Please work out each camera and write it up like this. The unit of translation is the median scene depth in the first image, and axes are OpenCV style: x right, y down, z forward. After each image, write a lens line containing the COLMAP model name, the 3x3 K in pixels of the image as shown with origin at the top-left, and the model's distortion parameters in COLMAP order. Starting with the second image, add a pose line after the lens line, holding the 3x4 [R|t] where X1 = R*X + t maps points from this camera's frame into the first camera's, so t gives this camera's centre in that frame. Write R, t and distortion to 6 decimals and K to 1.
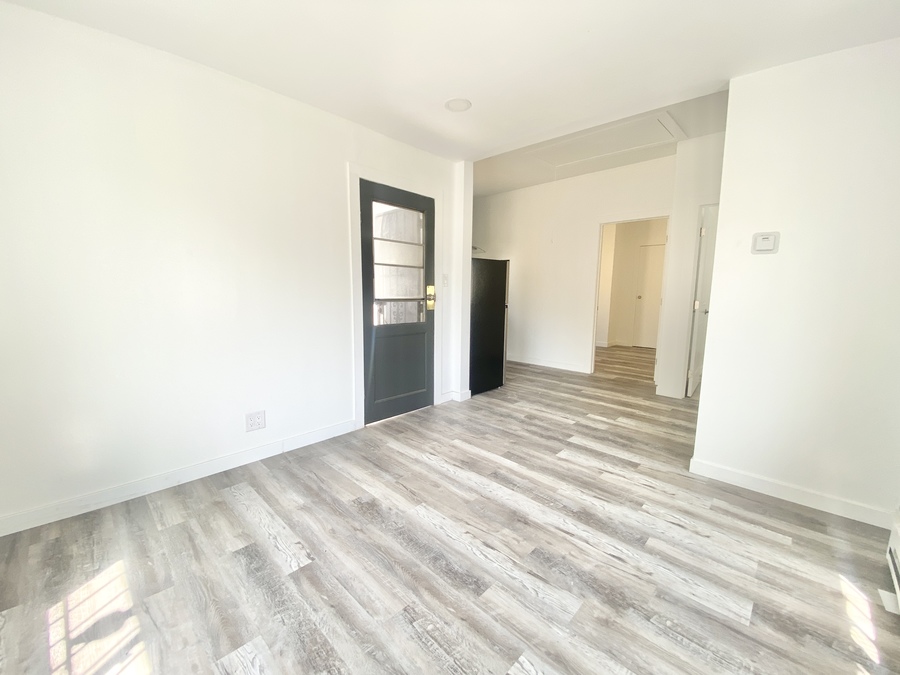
lens RADIAL K [[364.7, 0, 450.0], [0, 364.7, 337.5], [0, 0, 1]] dist [0.028025, -0.025364]
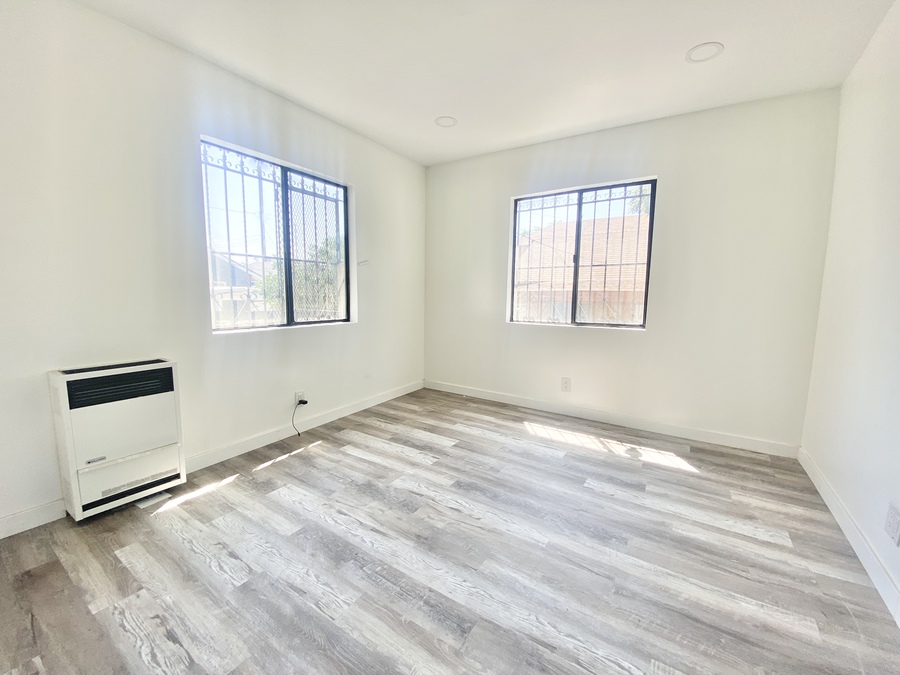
lens RADIAL K [[364.7, 0, 450.0], [0, 364.7, 337.5], [0, 0, 1]] dist [0.028025, -0.025364]
pose [[-0.982012, -0.004013, -0.188776, 0.309120], [-0.050889, 0.968404, 0.244138, -0.188520], [0.181832, 0.249353, -0.951189, 1.781180]]
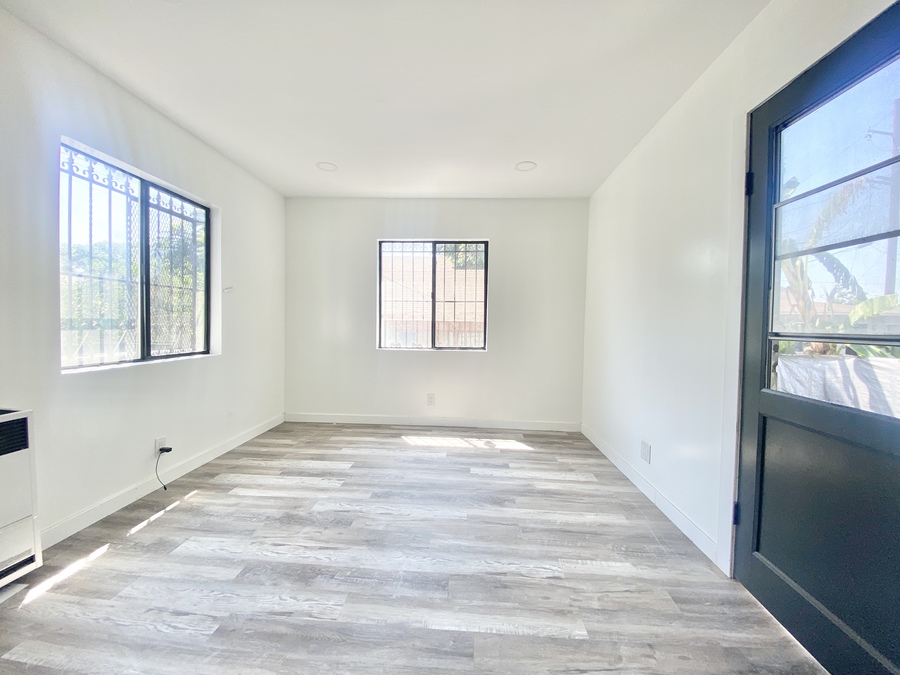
lens RADIAL K [[364.7, 0, 450.0], [0, 364.7, 337.5], [0, 0, 1]] dist [0.028025, -0.025364]
pose [[-0.764092, -0.002922, -0.645100, 0.694472], [-0.110617, 0.985773, 0.126555, -0.193003], [0.635552, 0.168059, -0.753545, 1.840415]]
